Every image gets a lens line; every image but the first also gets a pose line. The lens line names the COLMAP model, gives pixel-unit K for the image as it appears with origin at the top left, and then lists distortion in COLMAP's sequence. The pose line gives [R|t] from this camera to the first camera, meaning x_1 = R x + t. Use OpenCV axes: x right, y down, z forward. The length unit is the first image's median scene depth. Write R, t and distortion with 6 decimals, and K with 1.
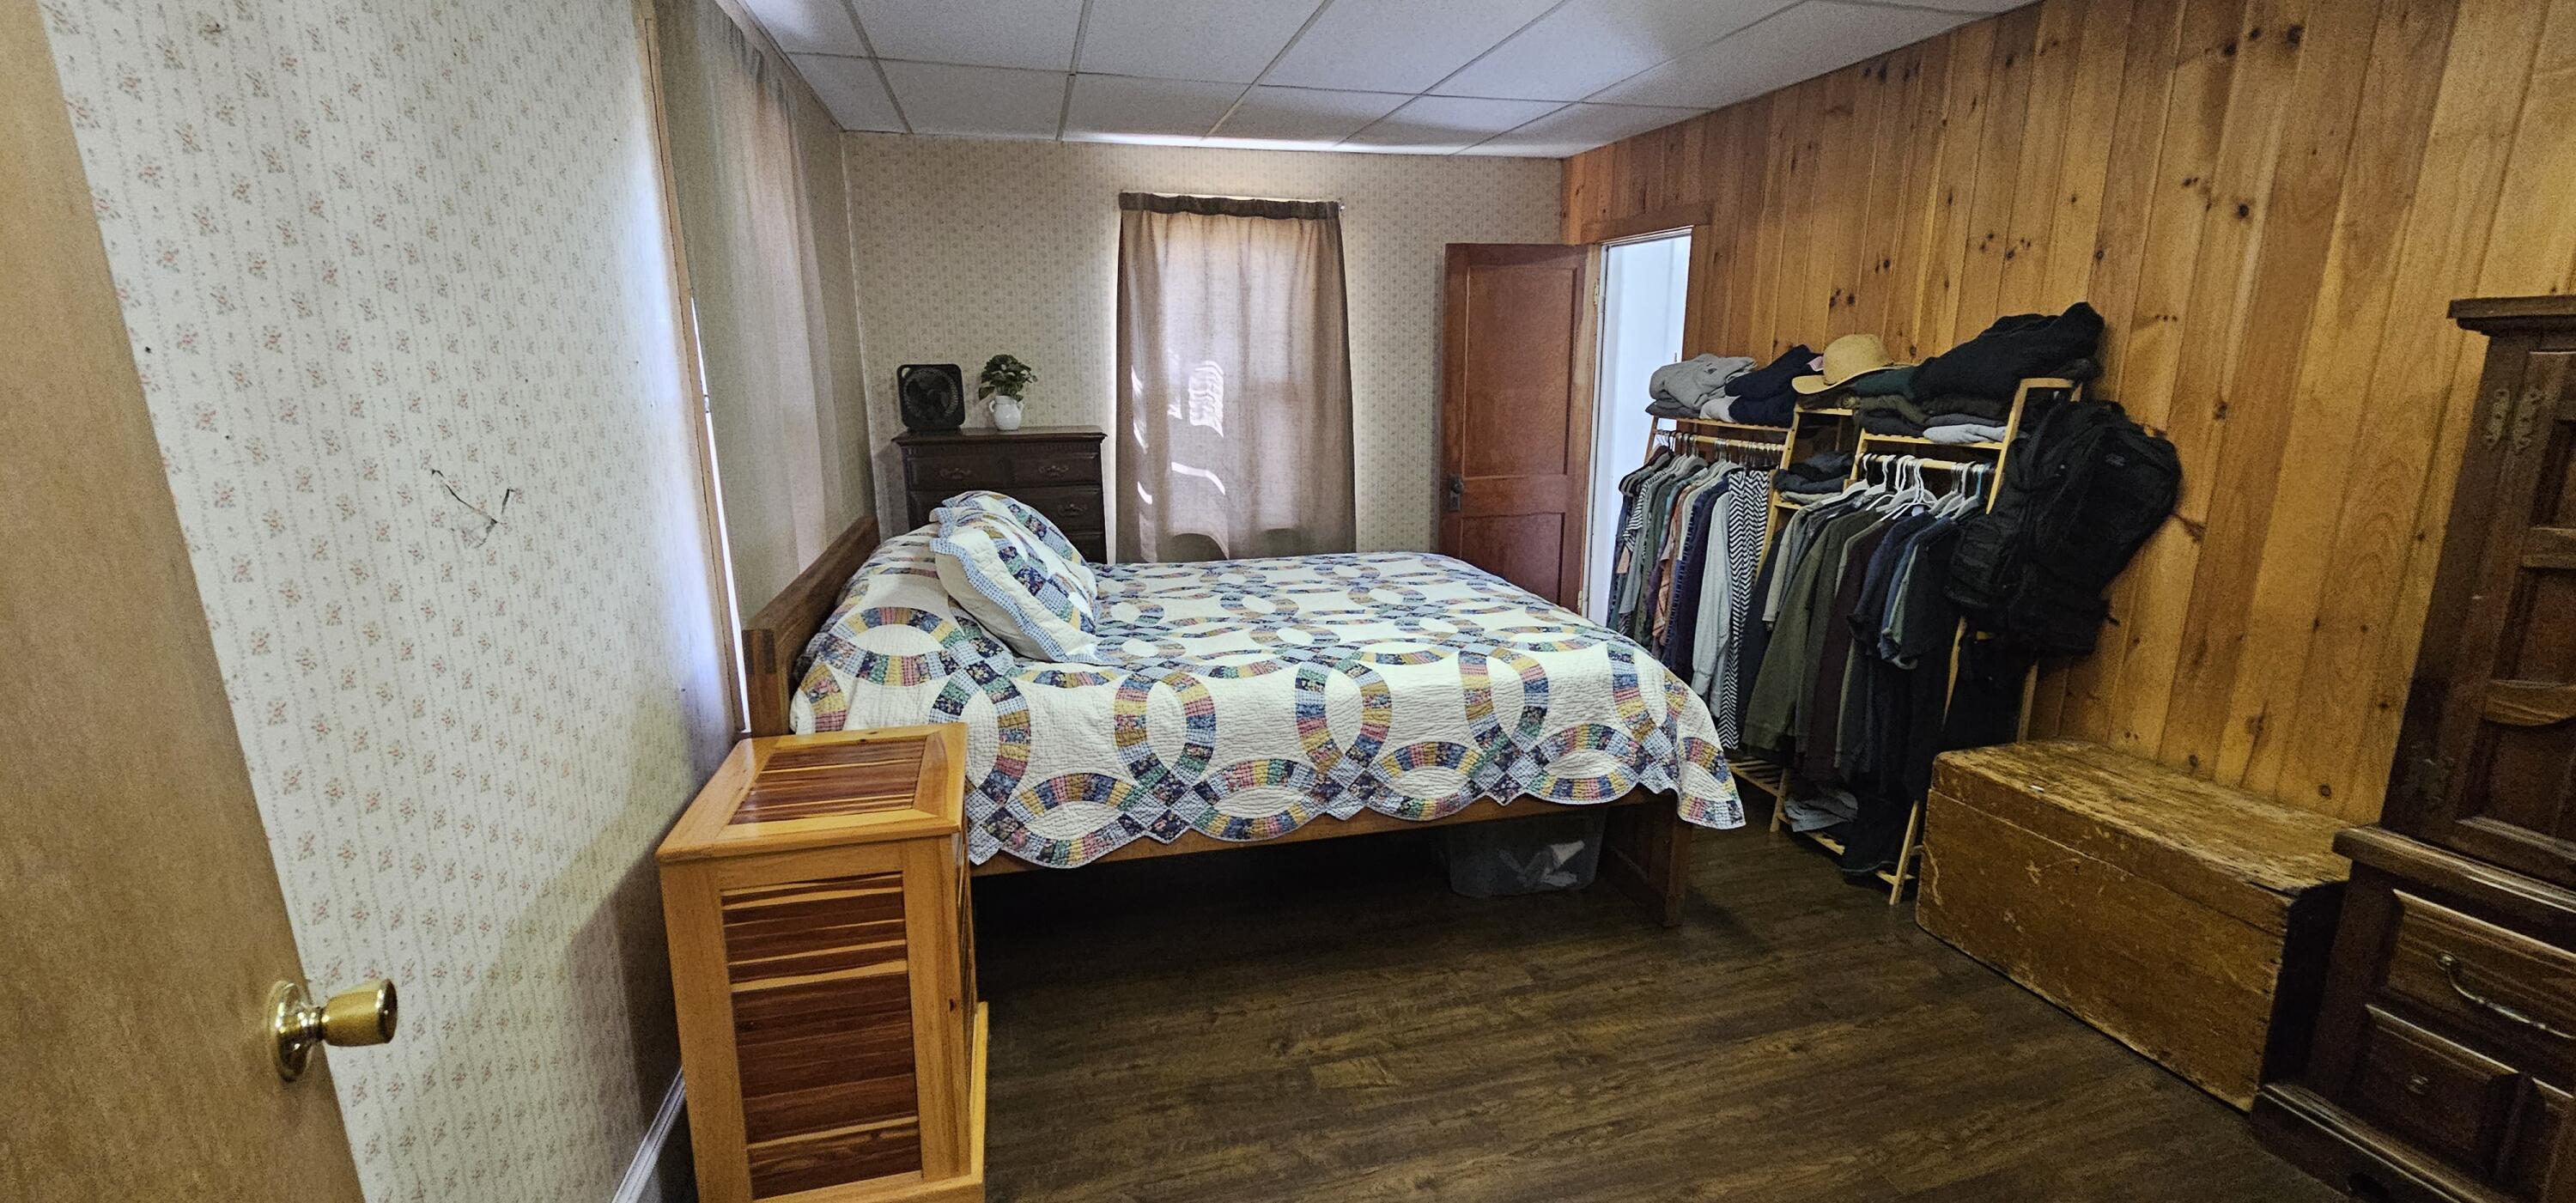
lens RADIAL K [[1052.2, 0, 1293.1], [0, 1052.2, 600.4], [0, 0, 1]] dist [0.001867, -0.000203]
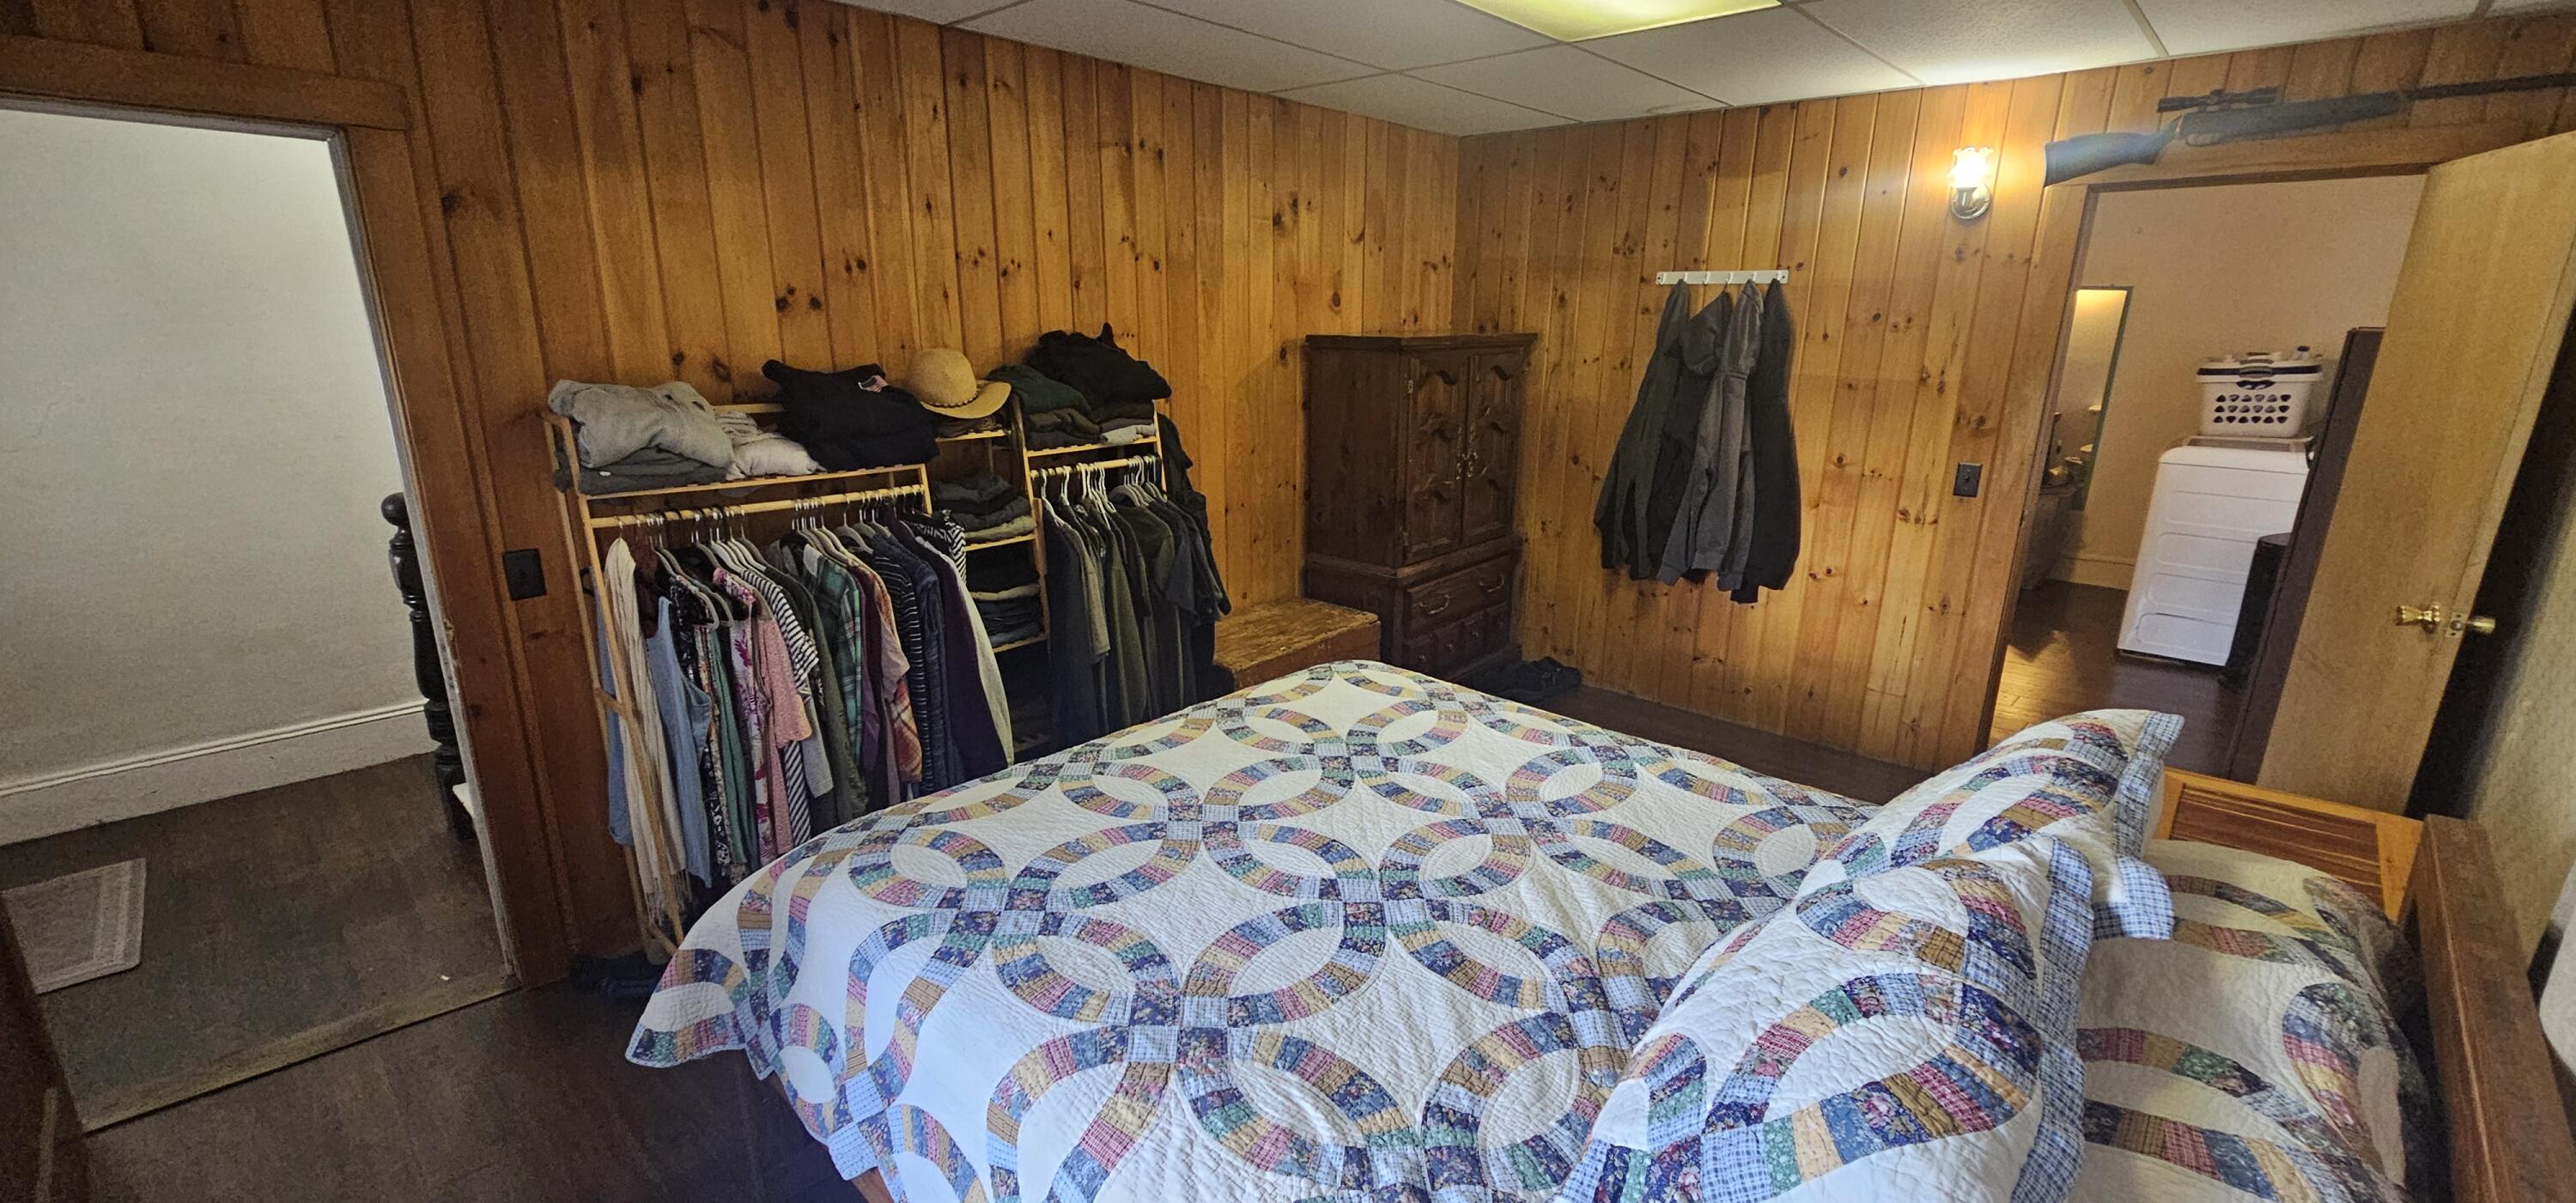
lens RADIAL K [[1052.2, 0, 1298.7], [0, 1052.2, 604.3], [0, 0, 1]] dist [0.001867, -0.000203]
pose [[-0.520012, -0.233410, 0.821649, -0.441450], [0.184853, 0.908390, 0.375042, -0.363360], [-0.833916, 0.346911, -0.429228, 1.309773]]
